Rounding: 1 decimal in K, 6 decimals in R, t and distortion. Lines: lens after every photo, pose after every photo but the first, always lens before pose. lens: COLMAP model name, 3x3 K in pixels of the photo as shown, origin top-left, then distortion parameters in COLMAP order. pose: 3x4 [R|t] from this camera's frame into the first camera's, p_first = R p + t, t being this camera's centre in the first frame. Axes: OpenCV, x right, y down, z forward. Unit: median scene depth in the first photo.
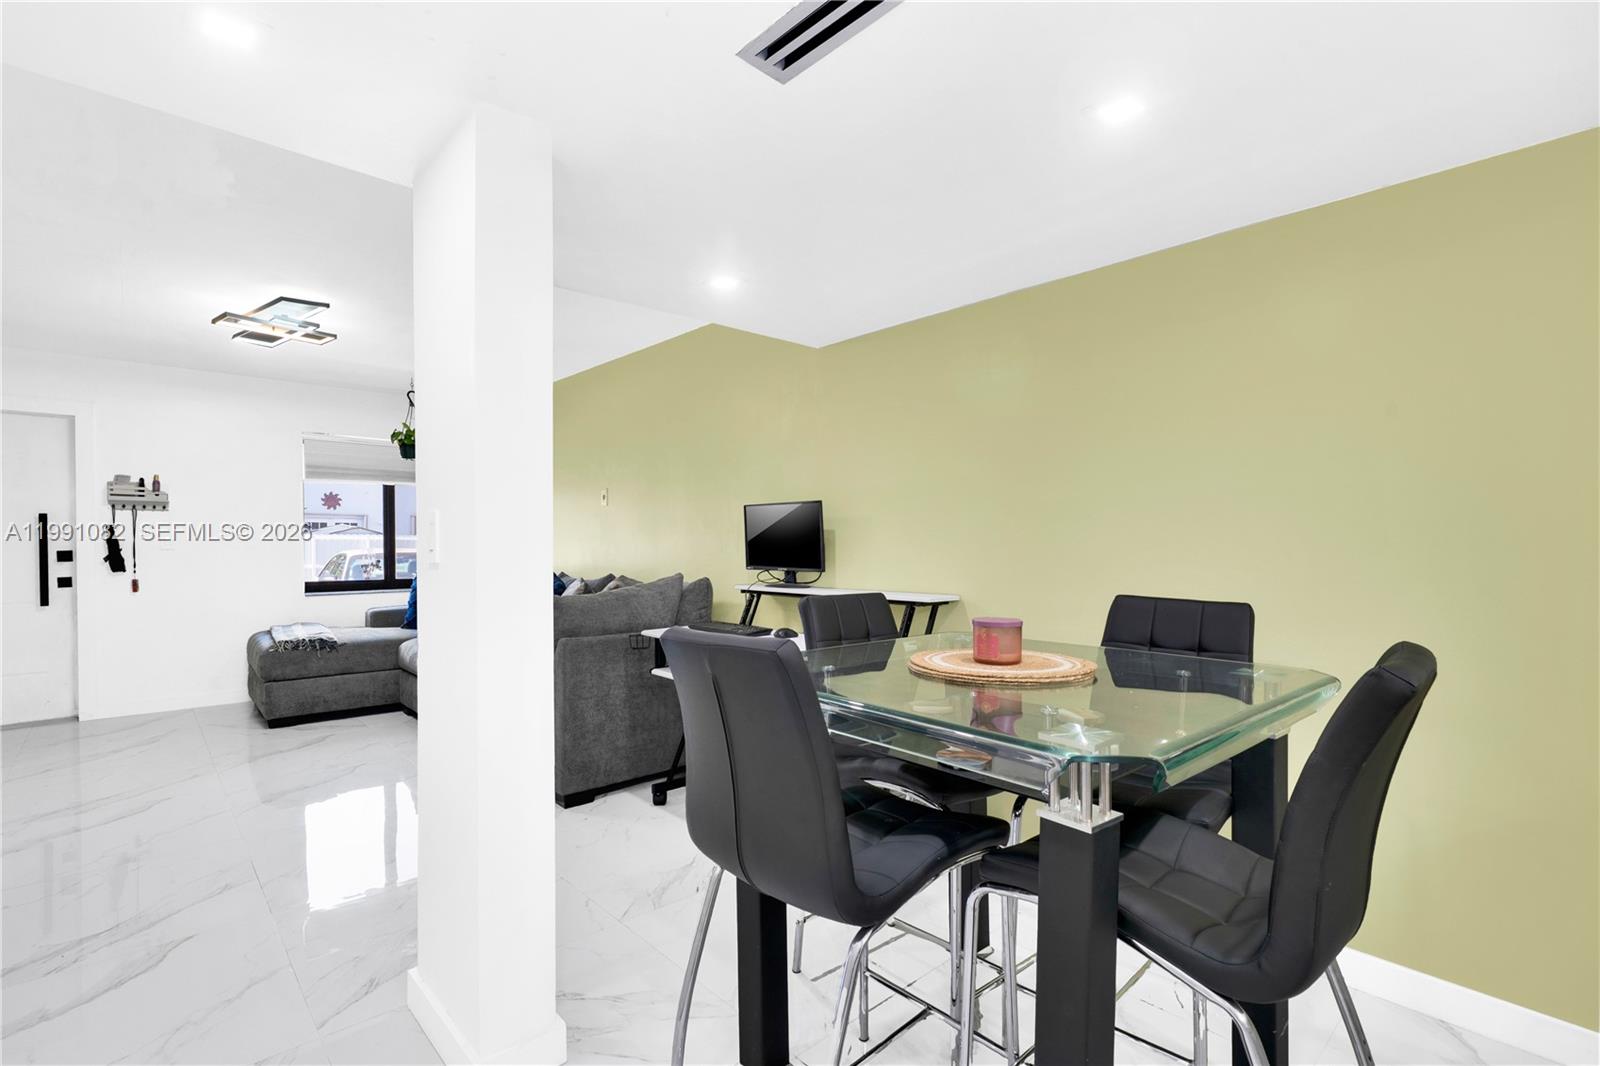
lens RADIAL K [[727.6, 0, 797.4], [0, 727.6, 550.3], [0, 0, 1]] dist [-0.001658, -0.000637]
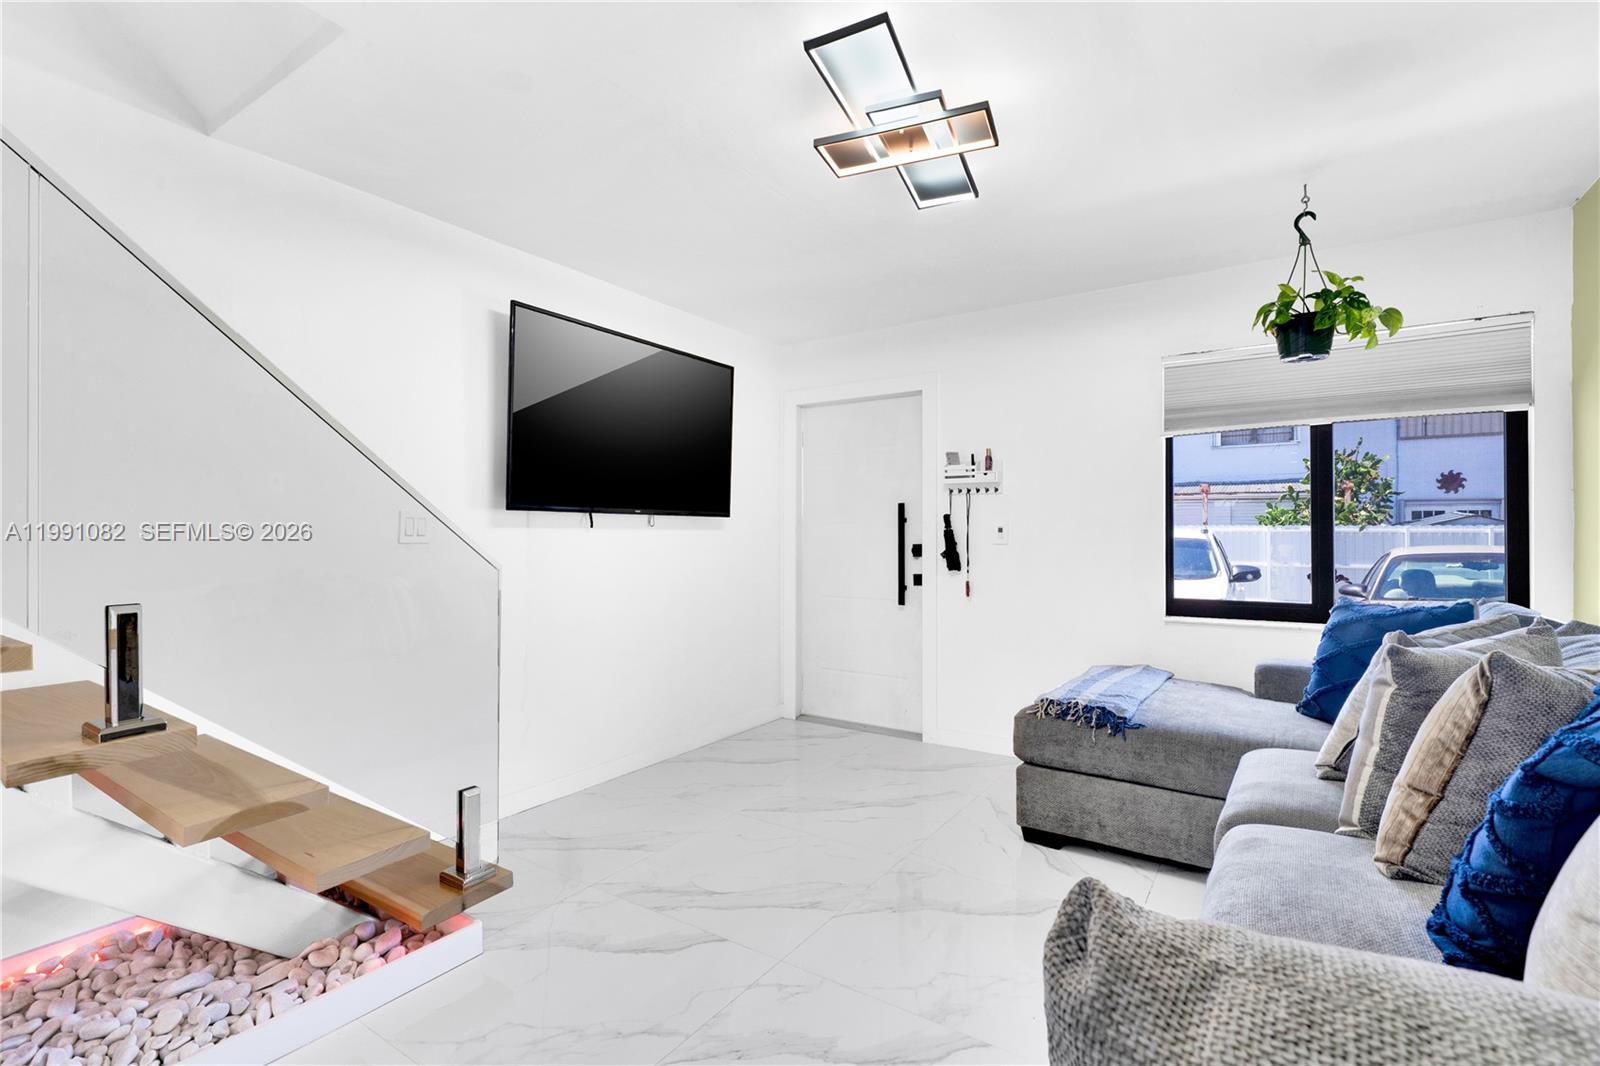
lens RADIAL K [[748.3, 0, 796.6], [0, 748.3, 534.5], [0, 0, 1]] dist [-0.001194, -0.000096]
pose [[0.236812, -0.002392, -0.971553, -0.152267], [-0.010330, 0.999934, -0.004980, -0.005202], [0.971501, 0.011216, 0.236771, 0.624255]]
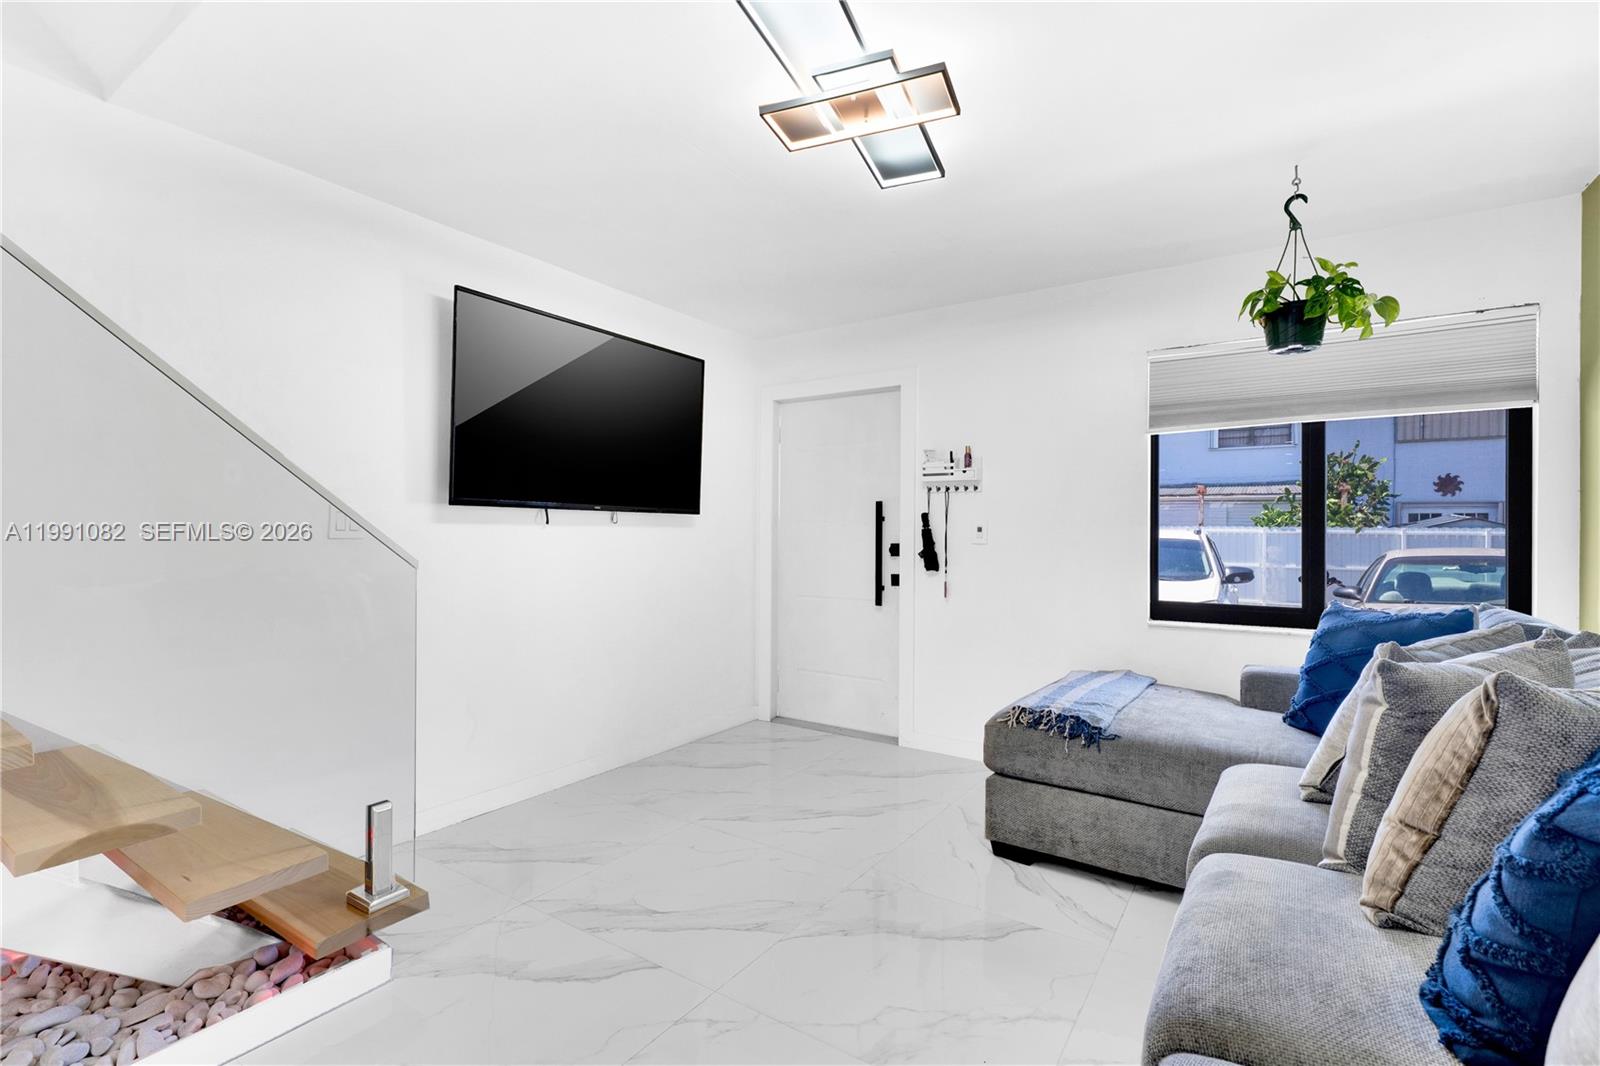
lens RADIAL K [[734.7, 0, 787.3], [0, 734.7, 534.7], [0, 0, 1]] dist [-0.001901, 0.000530]
pose [[0.223454, 0.001505, -0.974713, -0.179720], [-0.016719, 0.999858, -0.002289, -0.005644], [0.974571, 0.016808, 0.223448, 0.661737]]
